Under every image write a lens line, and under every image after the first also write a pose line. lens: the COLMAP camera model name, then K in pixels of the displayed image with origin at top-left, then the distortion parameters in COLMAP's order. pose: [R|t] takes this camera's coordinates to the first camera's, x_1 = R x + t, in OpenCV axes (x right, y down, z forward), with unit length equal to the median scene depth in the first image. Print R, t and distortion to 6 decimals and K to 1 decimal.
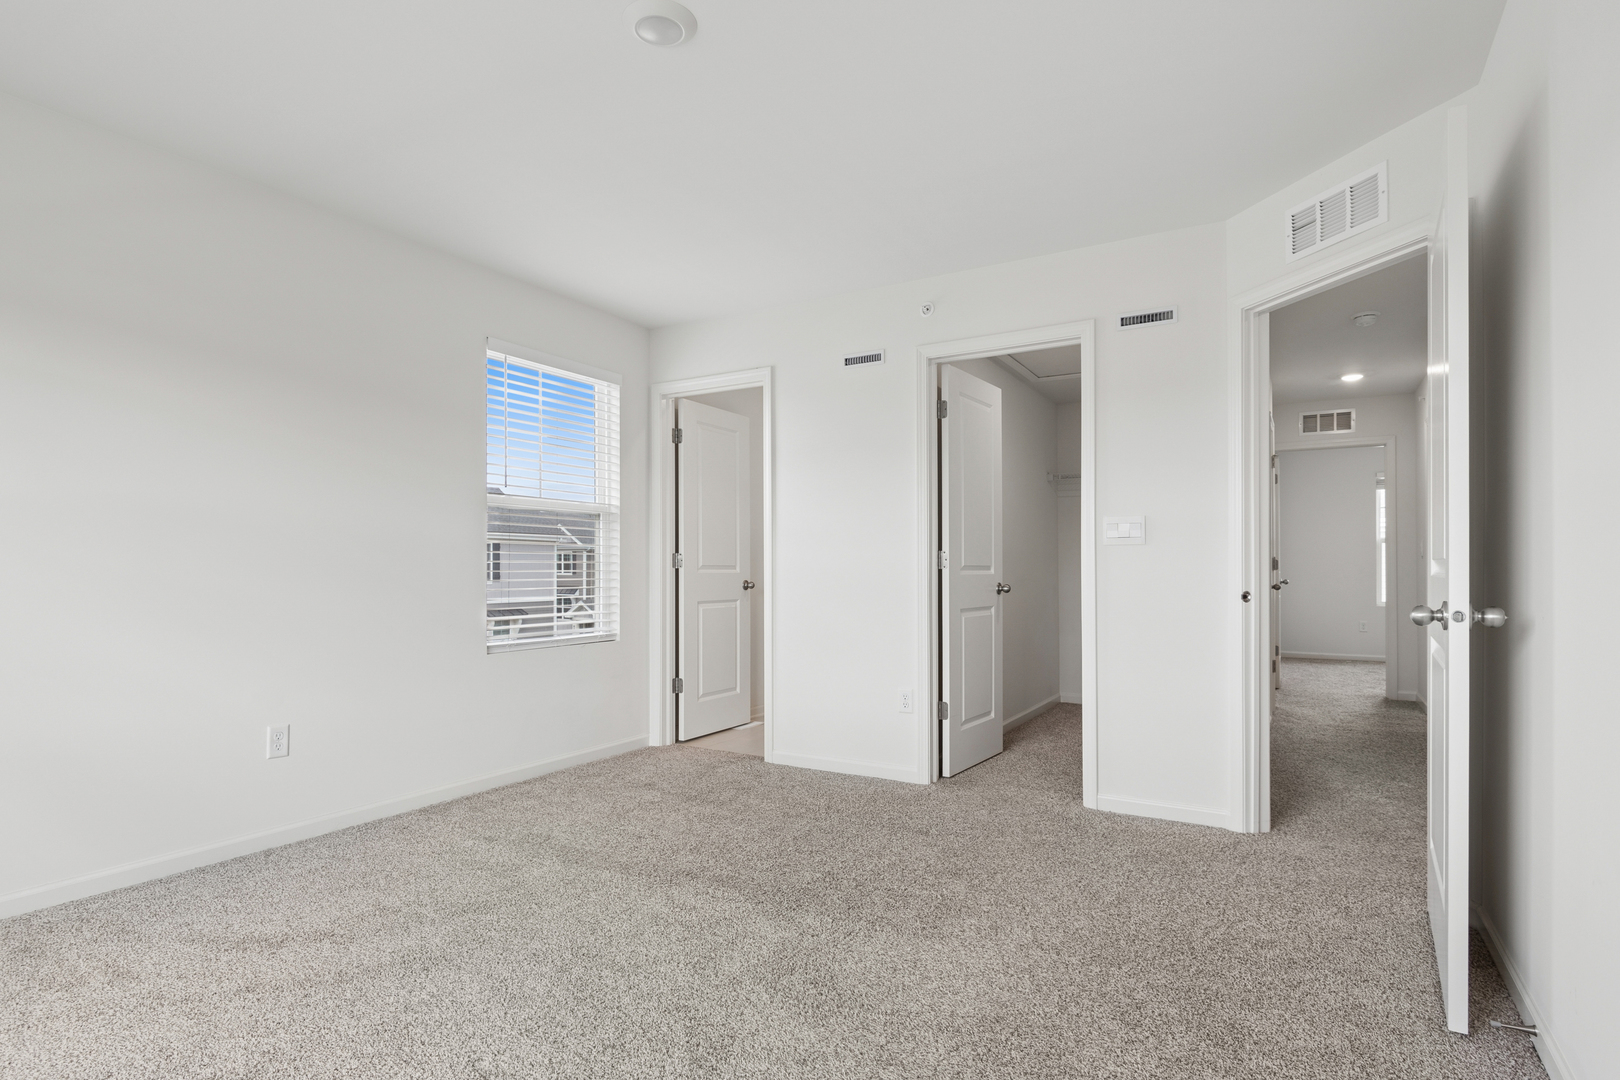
lens RADIAL K [[830.5, 0, 800.3], [0, 830.5, 558.8], [0, 0, 1]] dist [0.001895, -0.000442]
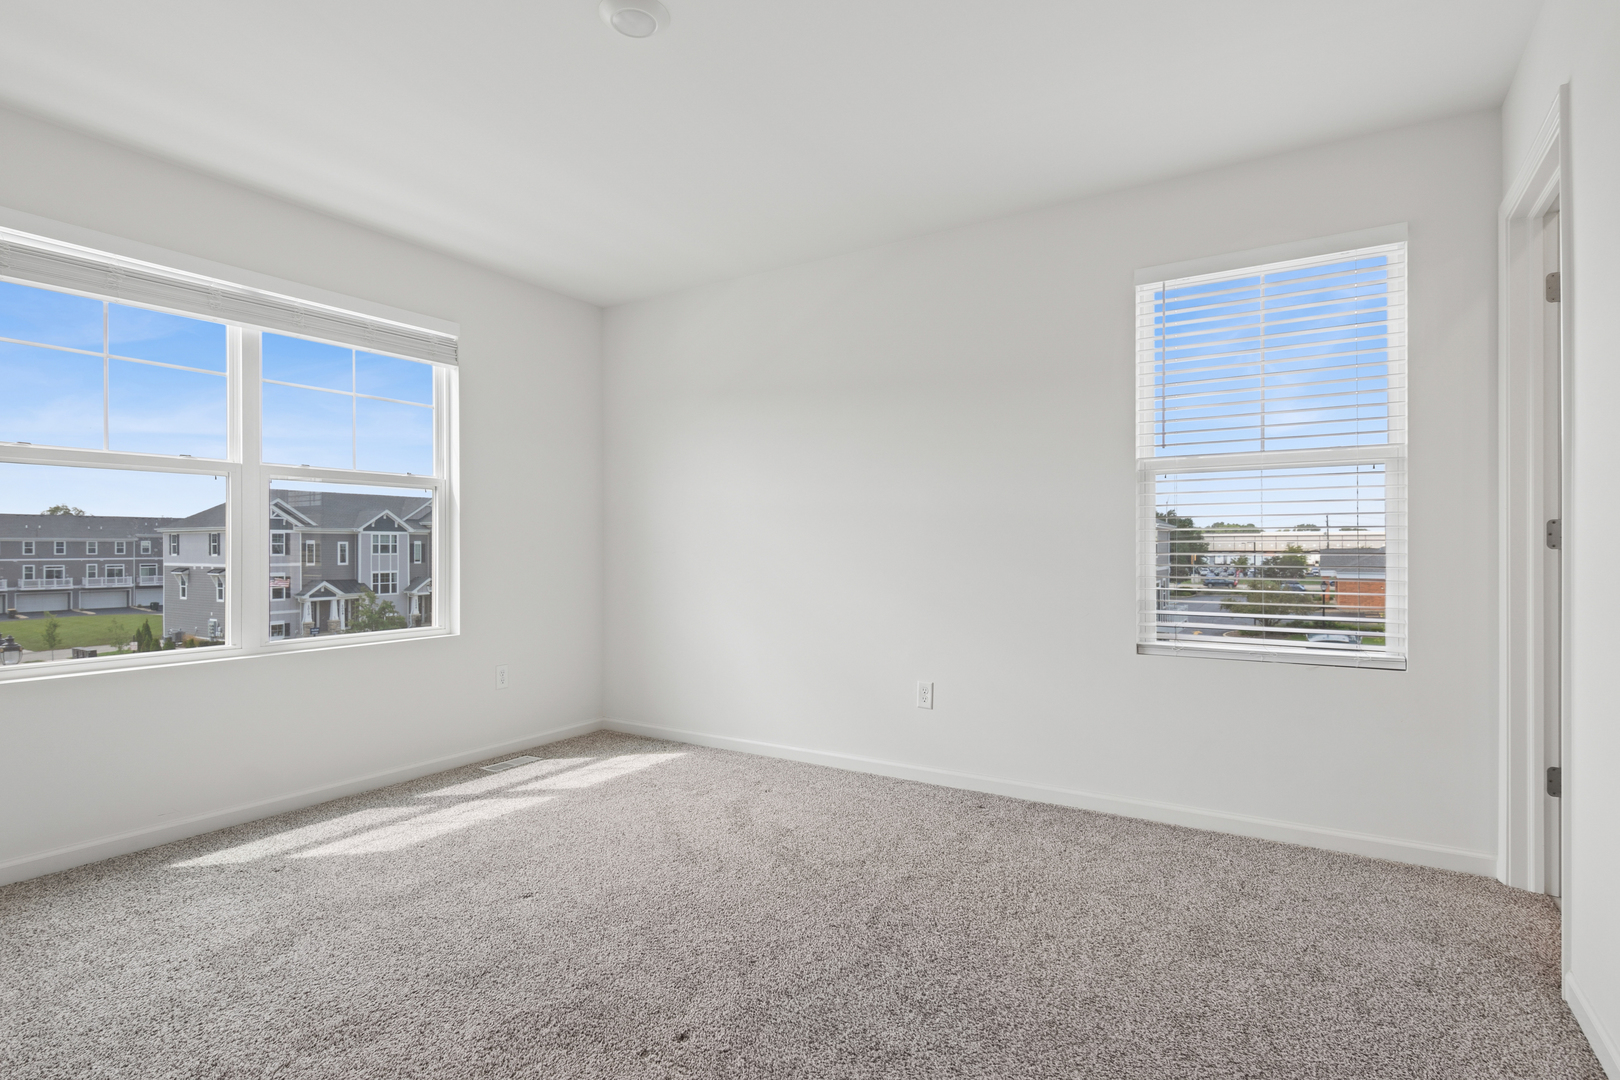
lens RADIAL K [[830.5, 0, 800.3], [0, 830.5, 558.8], [0, 0, 1]] dist [0.001895, -0.000442]
pose [[-0.045534, 0.001538, -0.998962, 0.515199], [0.010127, 0.999948, 0.001078, 0.016574], [0.998911, -0.010068, -0.045548, 0.780739]]
